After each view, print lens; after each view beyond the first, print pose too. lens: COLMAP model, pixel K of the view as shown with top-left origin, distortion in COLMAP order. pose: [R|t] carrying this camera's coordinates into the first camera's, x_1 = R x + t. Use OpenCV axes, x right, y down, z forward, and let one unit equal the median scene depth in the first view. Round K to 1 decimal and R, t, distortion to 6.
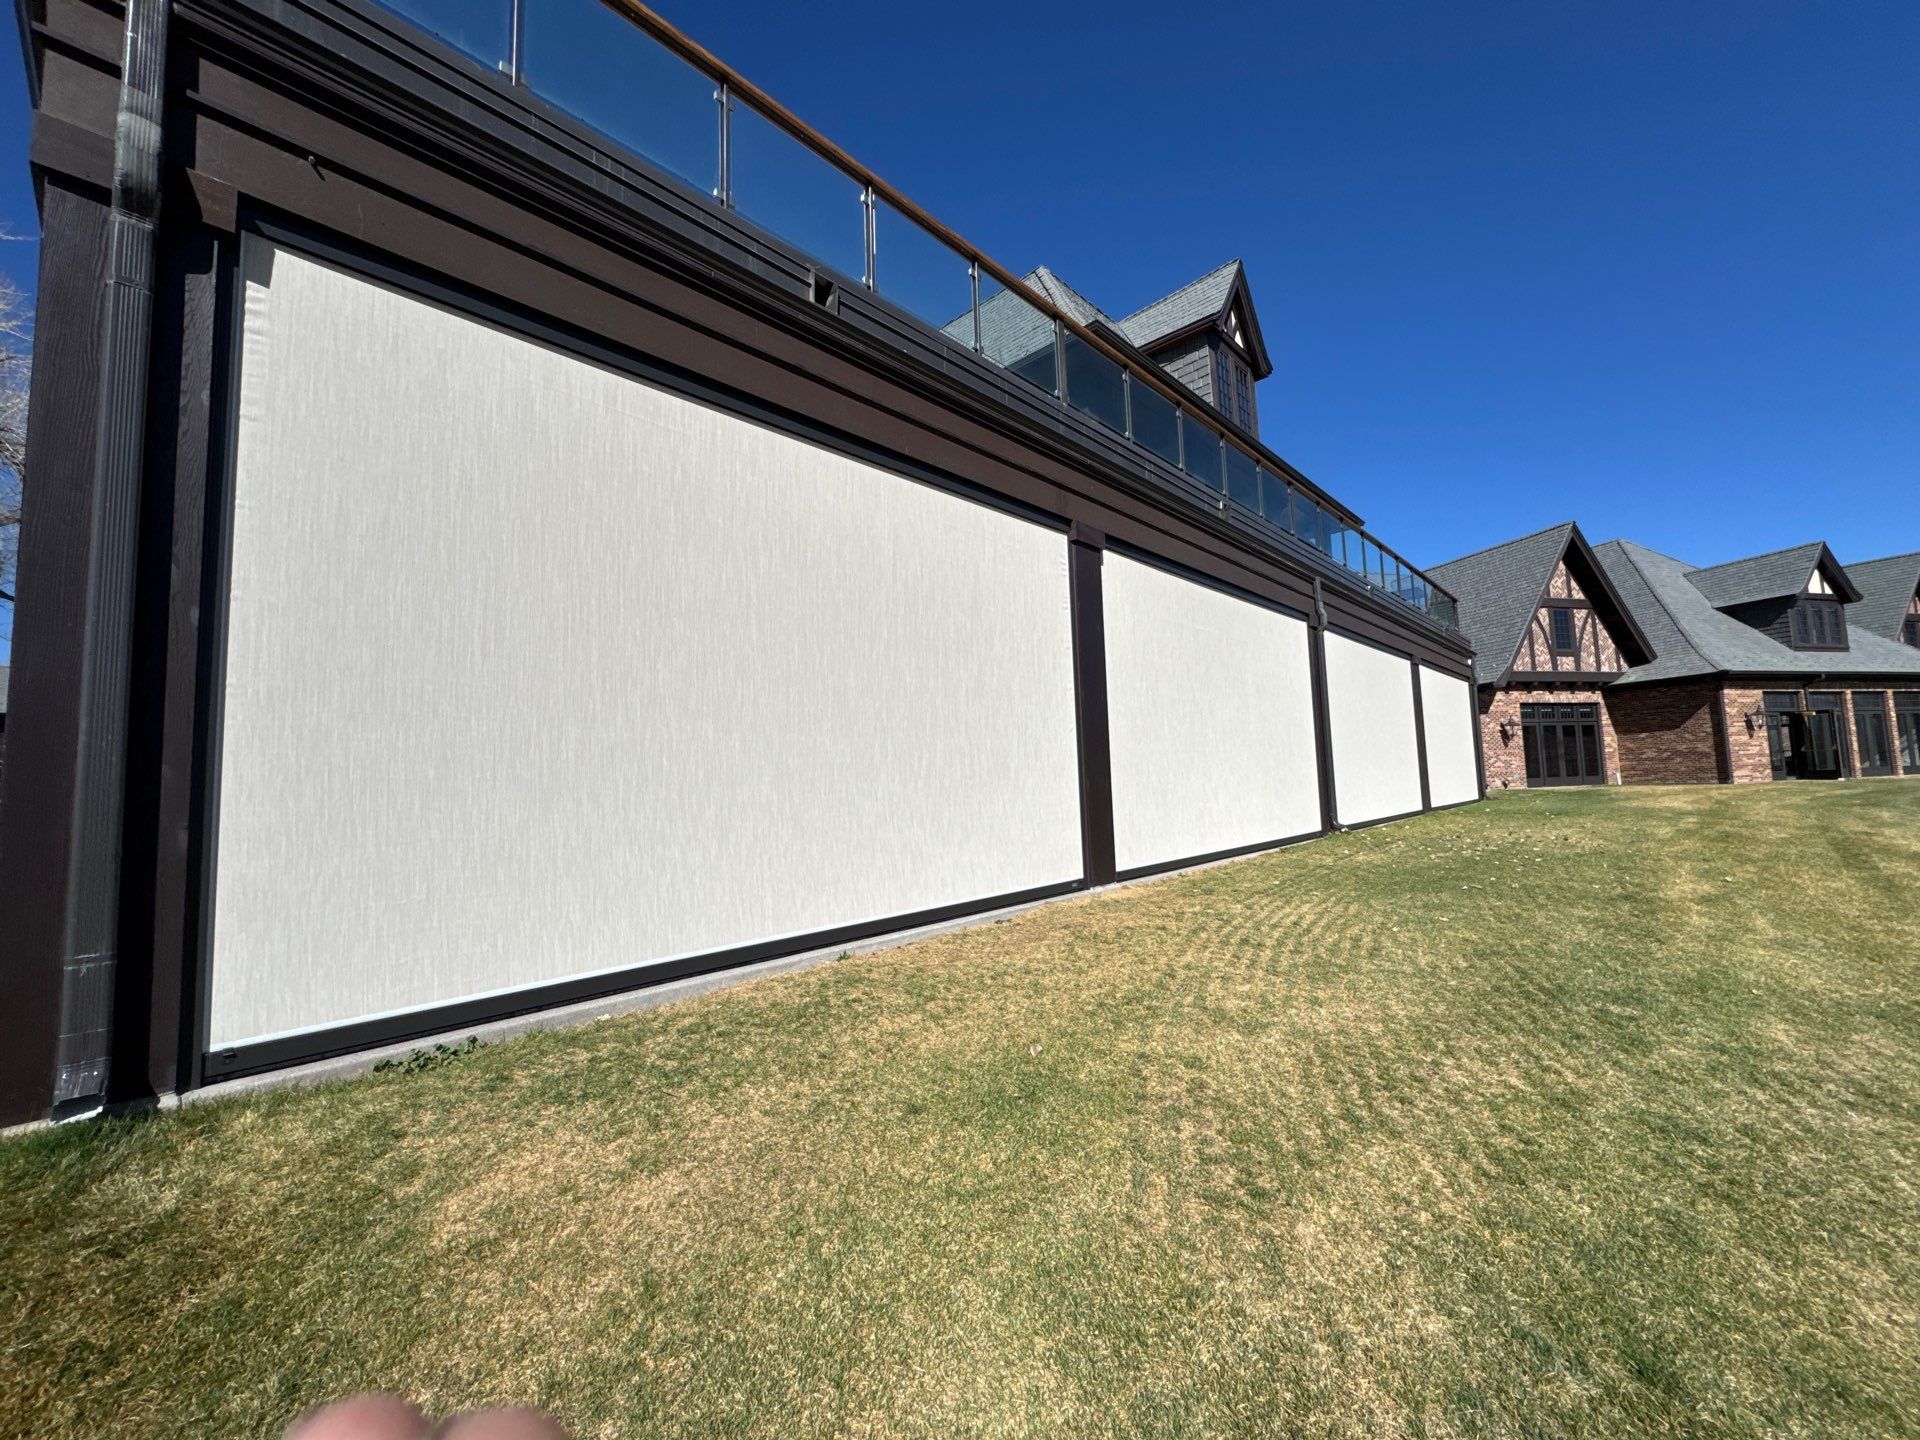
lens RADIAL K [[767.7, 0, 960.0], [0, 767.7, 720.0], [0, 0, 1]] dist [-0.001605, 0.000055]
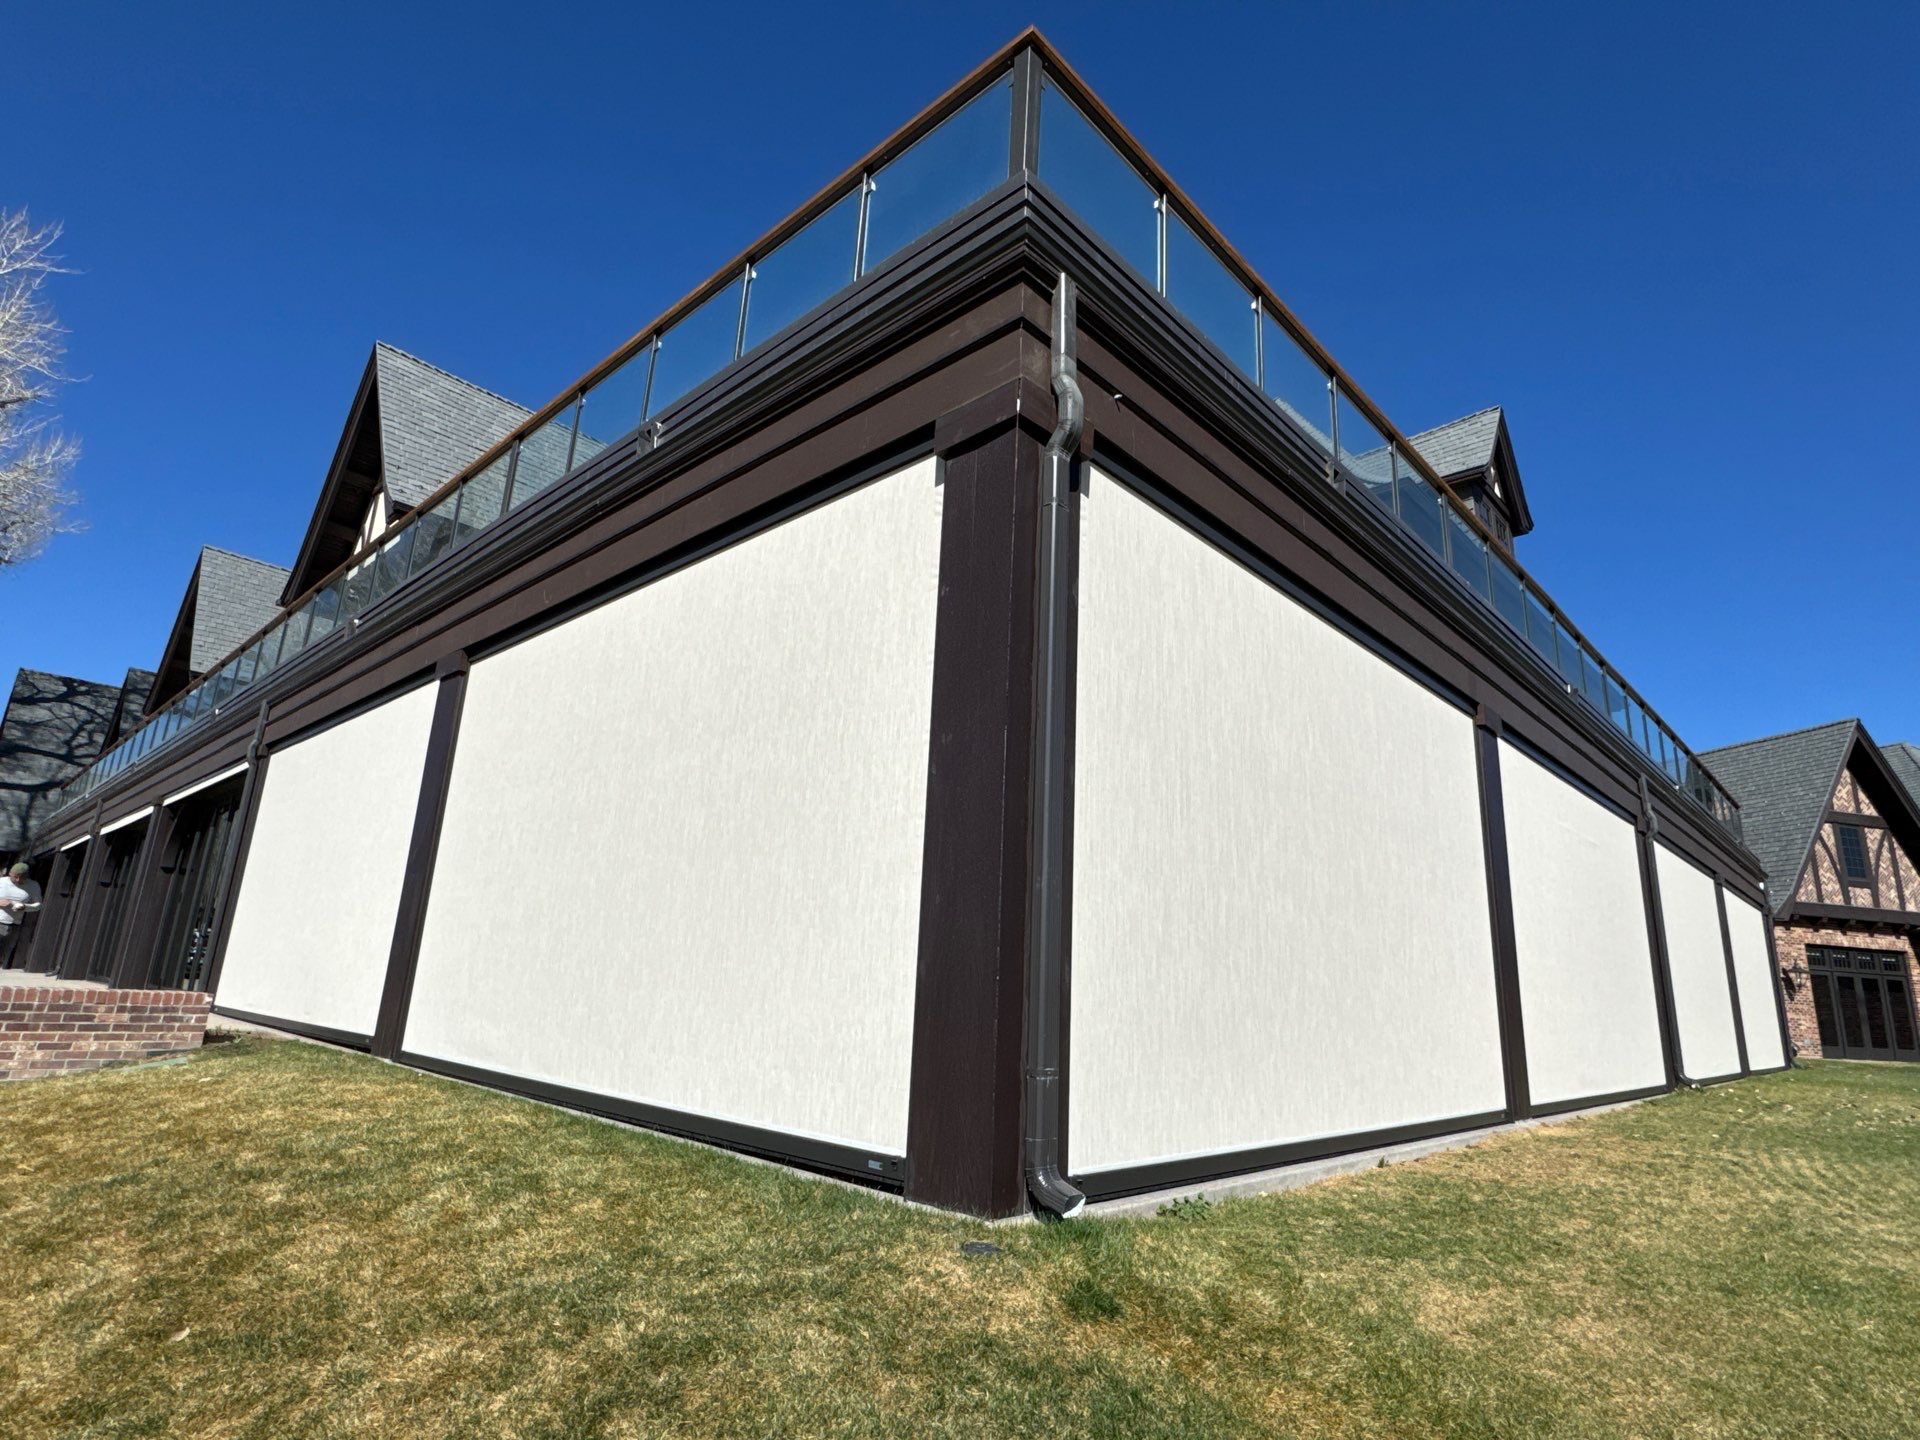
lens RADIAL K [[1020.5, 0, 960.0], [0, 1020.5, 720.0], [0, 0, 1]] dist [-0.000164, 0.000631]
pose [[0.996846, 0.077540, -0.016915, -0.120900], [-0.079315, 0.980824, -0.178027, 0.007563], [0.002786, 0.178807, 0.983880, -0.055543]]
